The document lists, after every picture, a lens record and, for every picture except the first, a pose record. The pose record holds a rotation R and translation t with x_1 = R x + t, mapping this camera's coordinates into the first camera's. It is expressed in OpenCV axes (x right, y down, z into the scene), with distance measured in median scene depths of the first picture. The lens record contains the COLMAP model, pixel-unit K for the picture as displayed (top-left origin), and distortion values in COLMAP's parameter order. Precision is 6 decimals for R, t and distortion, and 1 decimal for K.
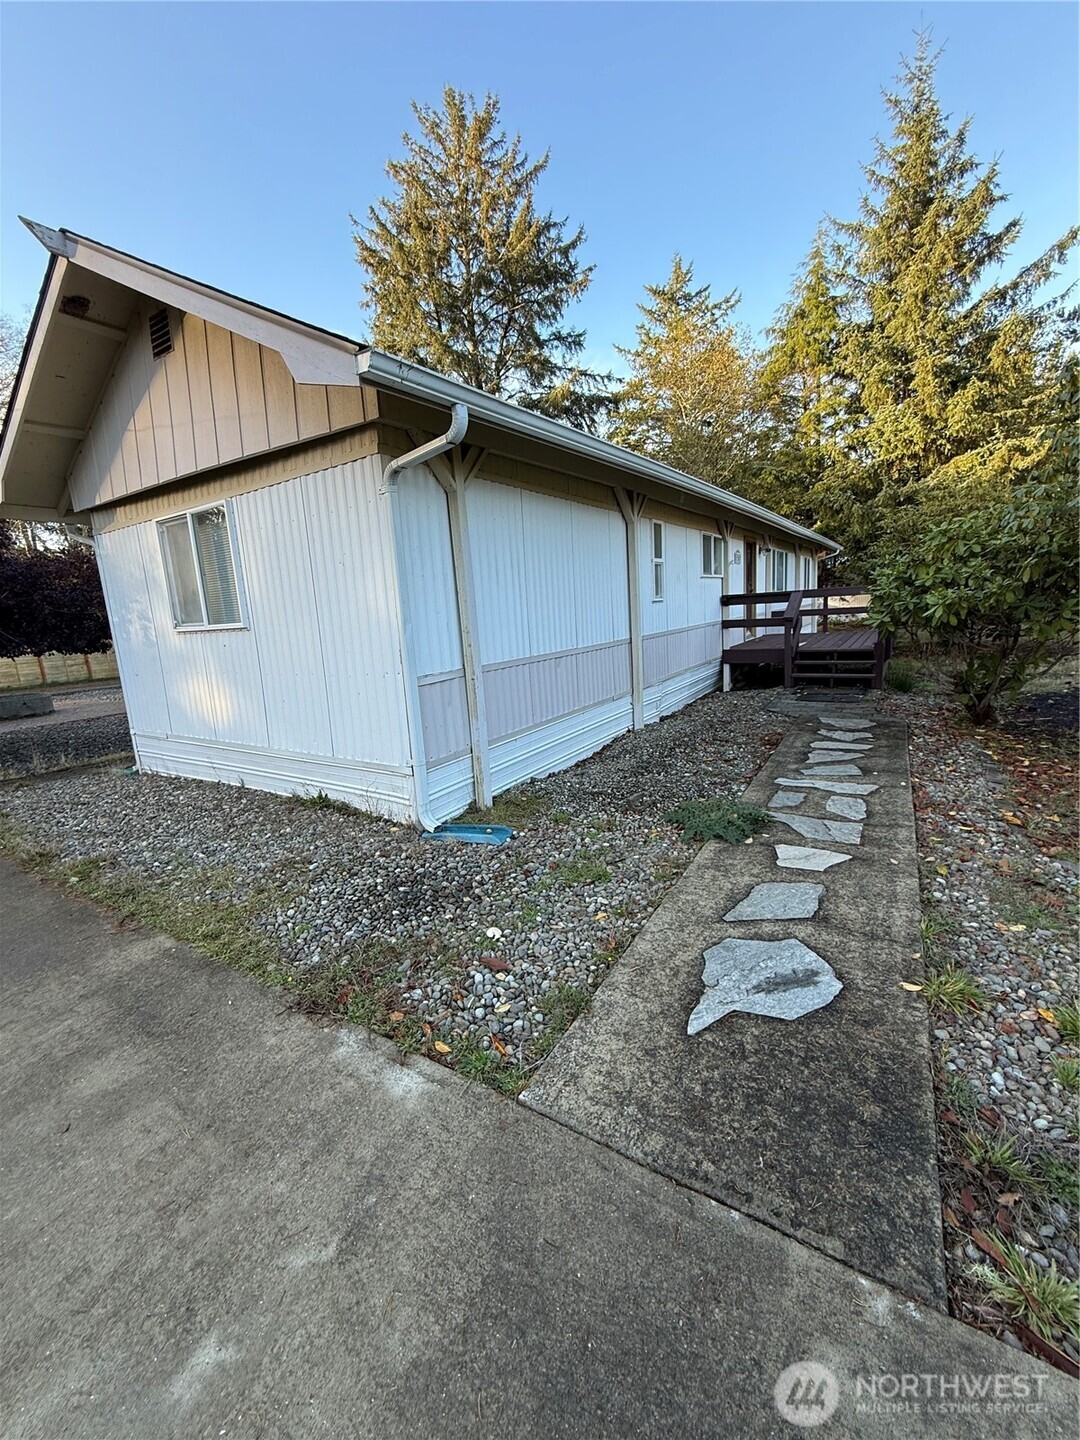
lens RADIAL K [[573.5, 0, 547.1], [0, 573.5, 715.8], [0, 0, 1]] dist [0.000641, -0.000299]
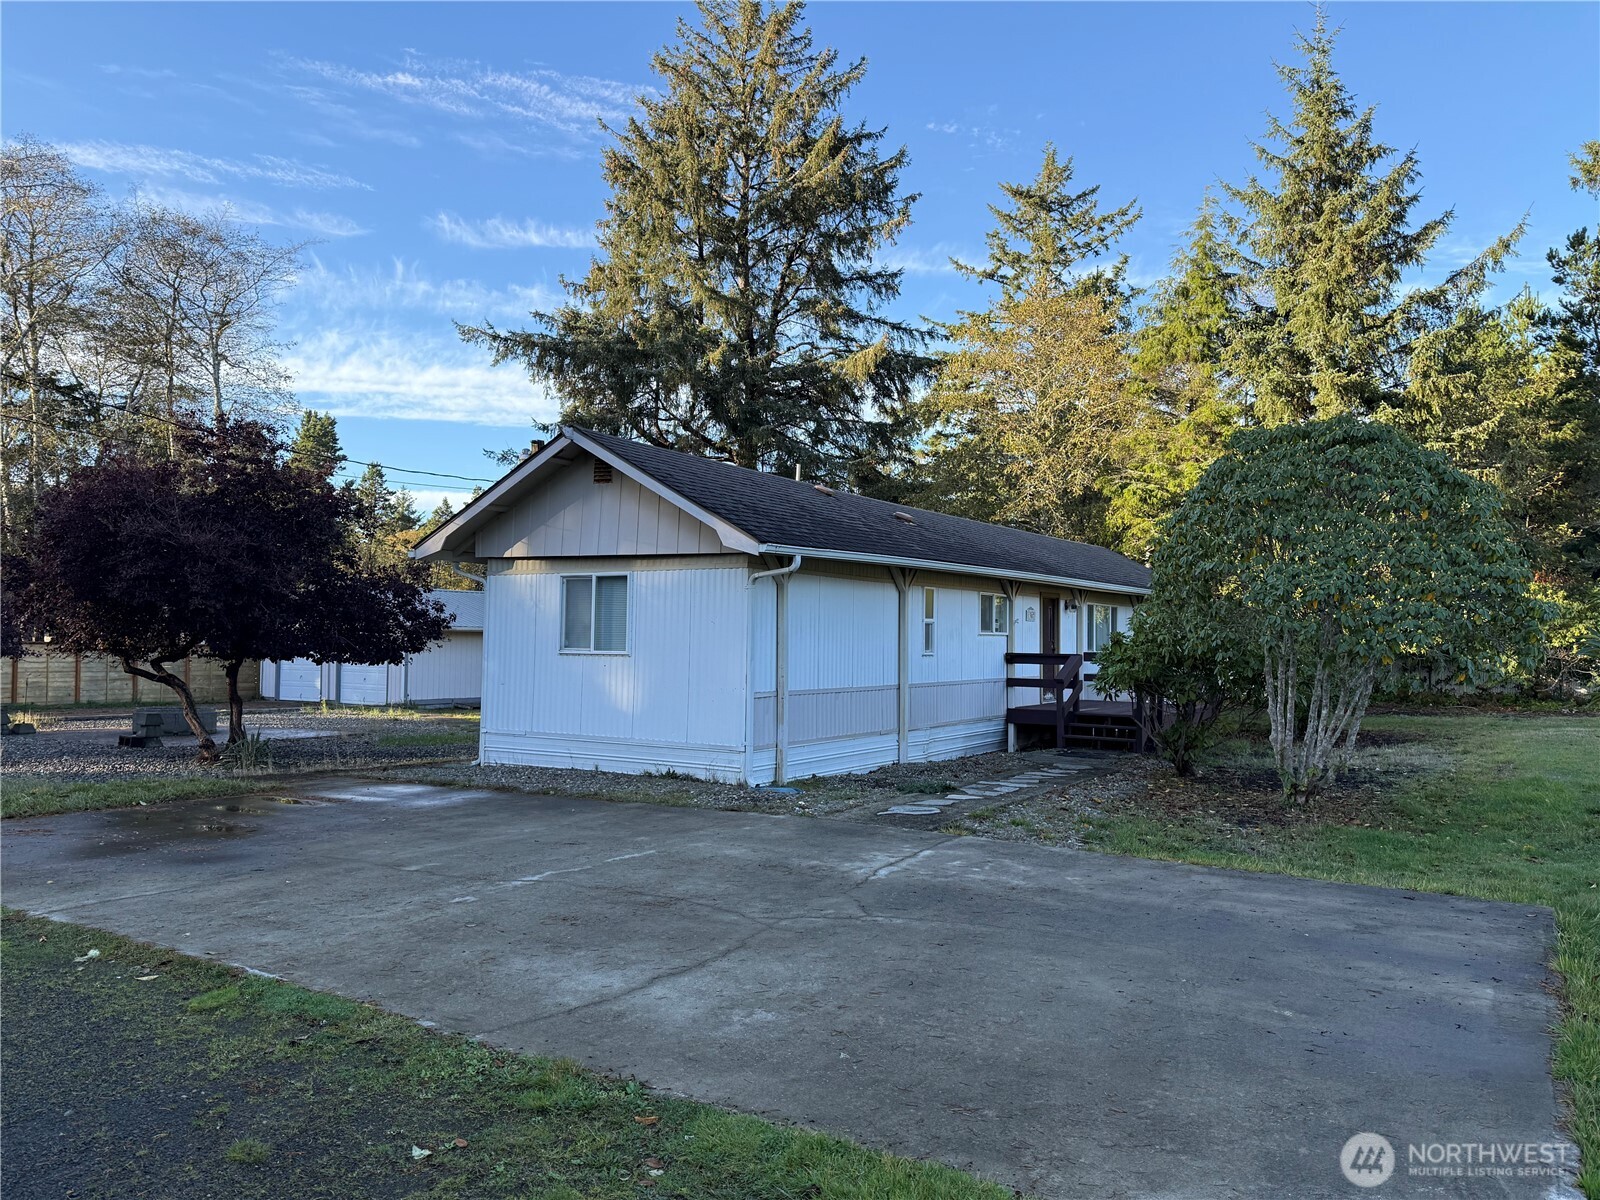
lens RADIAL K [[1114.8, 0, 793.2], [0, 1114.8, 586.2], [0, 0, 1]] dist [0.044904, -0.008435]
pose [[0.997097, 0.072070, -0.024578, -0.008532], [-0.075811, 0.969816, -0.231752, 0.061319], [0.007134, 0.232943, 0.972464, -0.363459]]
